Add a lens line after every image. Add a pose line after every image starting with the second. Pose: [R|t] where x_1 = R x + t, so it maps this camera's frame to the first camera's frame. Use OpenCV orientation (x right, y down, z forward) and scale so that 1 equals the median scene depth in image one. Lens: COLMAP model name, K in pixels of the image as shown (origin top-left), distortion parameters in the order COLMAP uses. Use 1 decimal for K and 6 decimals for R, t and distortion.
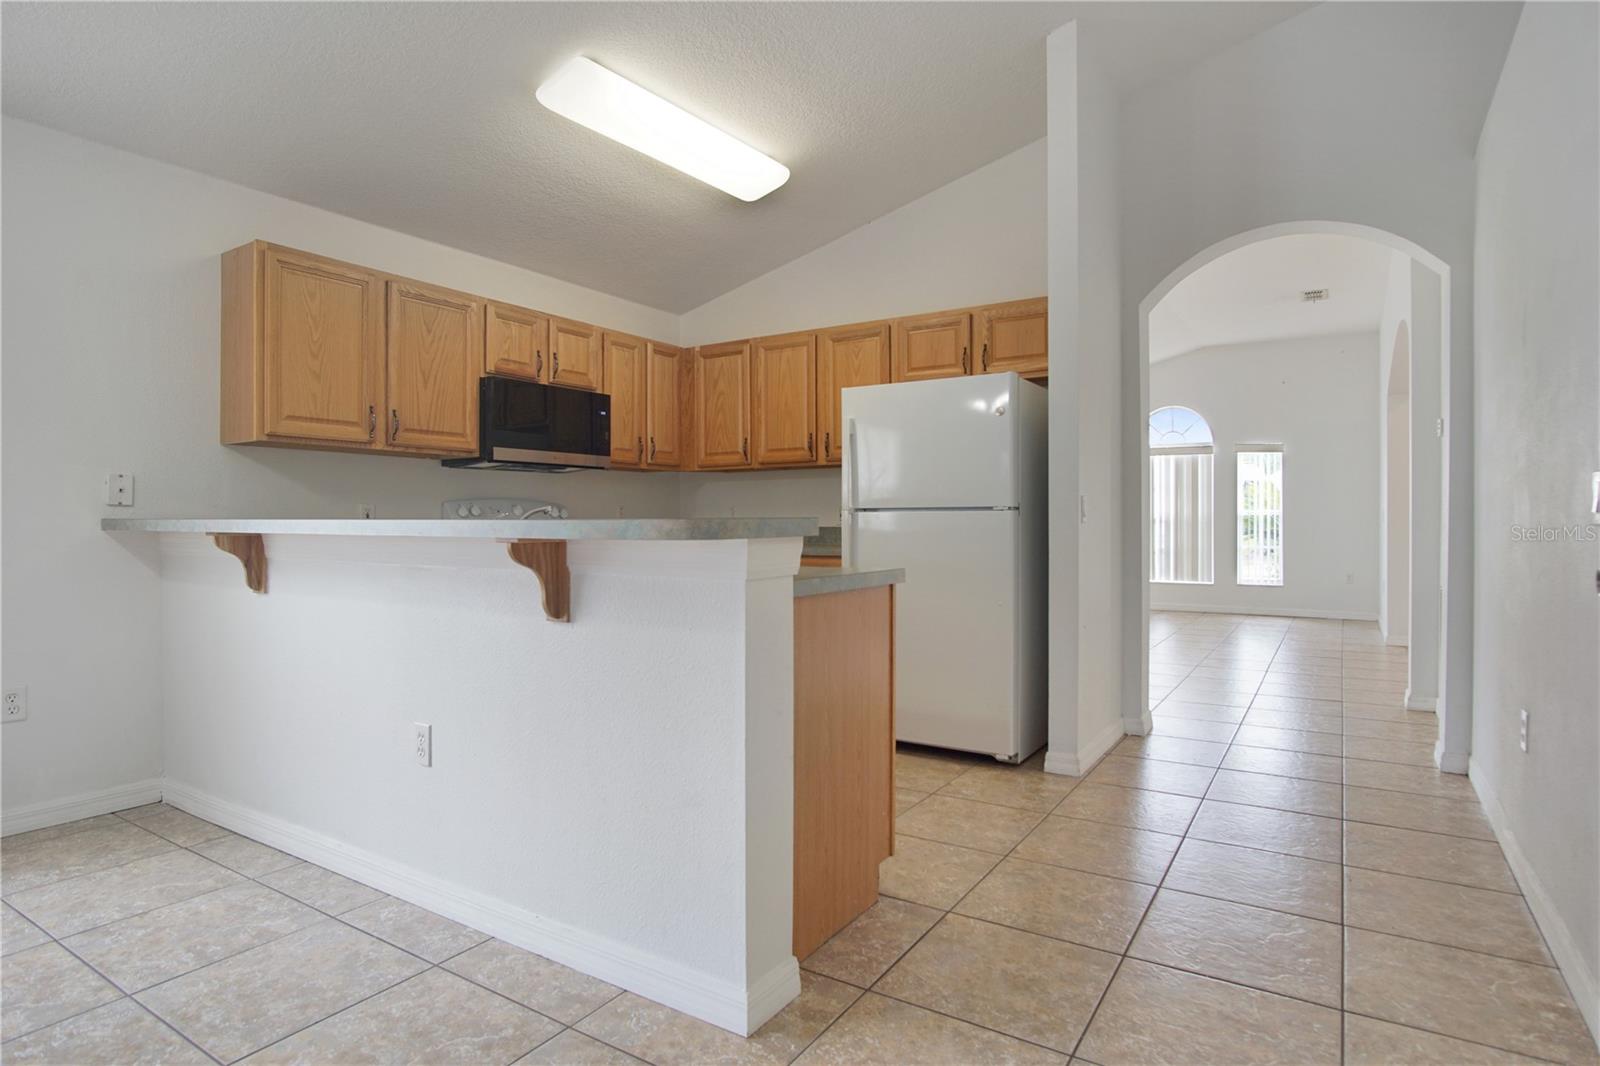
lens RADIAL K [[849.2, 0, 786.0], [0, 849.2, 567.2], [0, 0, 1]] dist [-0.029357, 0.002985]
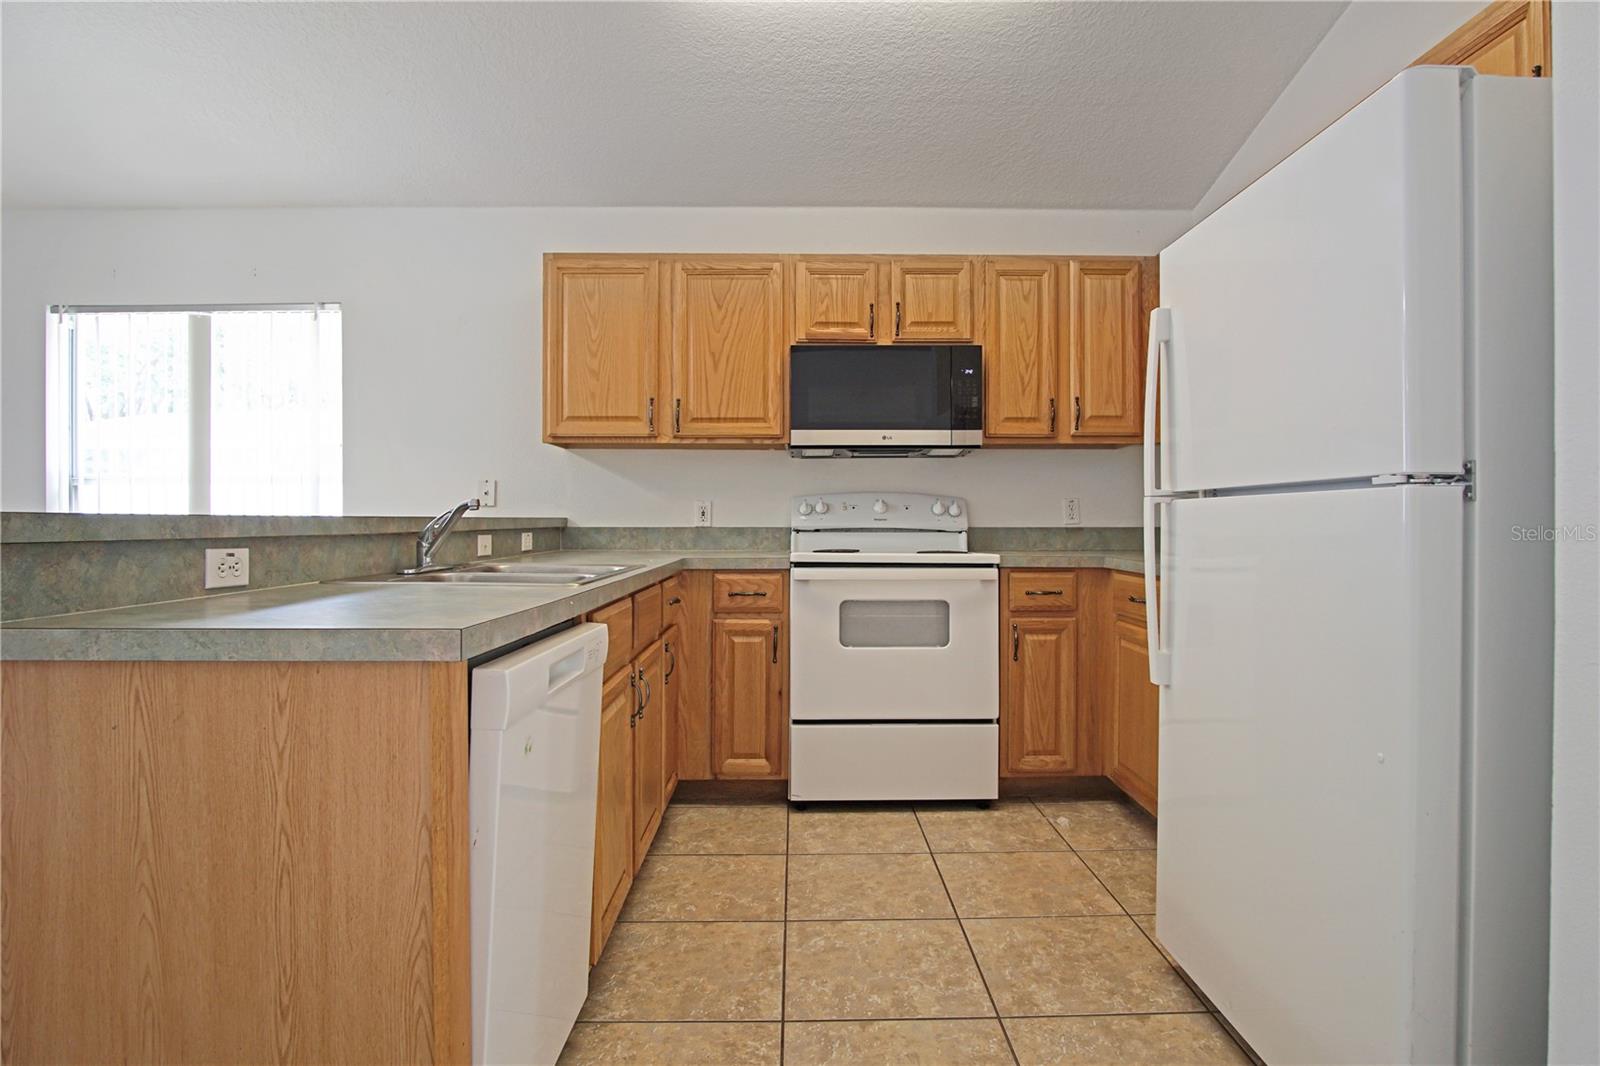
lens RADIAL K [[849.2, 0, 799.3], [0, 849.2, 530.4], [0, 0, 1]] dist [-0.029357, 0.002985]
pose [[0.568549, 0.009310, -0.822597, 0.347308], [-0.043008, 0.998905, -0.018420, -0.029168], [0.821524, 0.045851, 0.568327, 0.542179]]
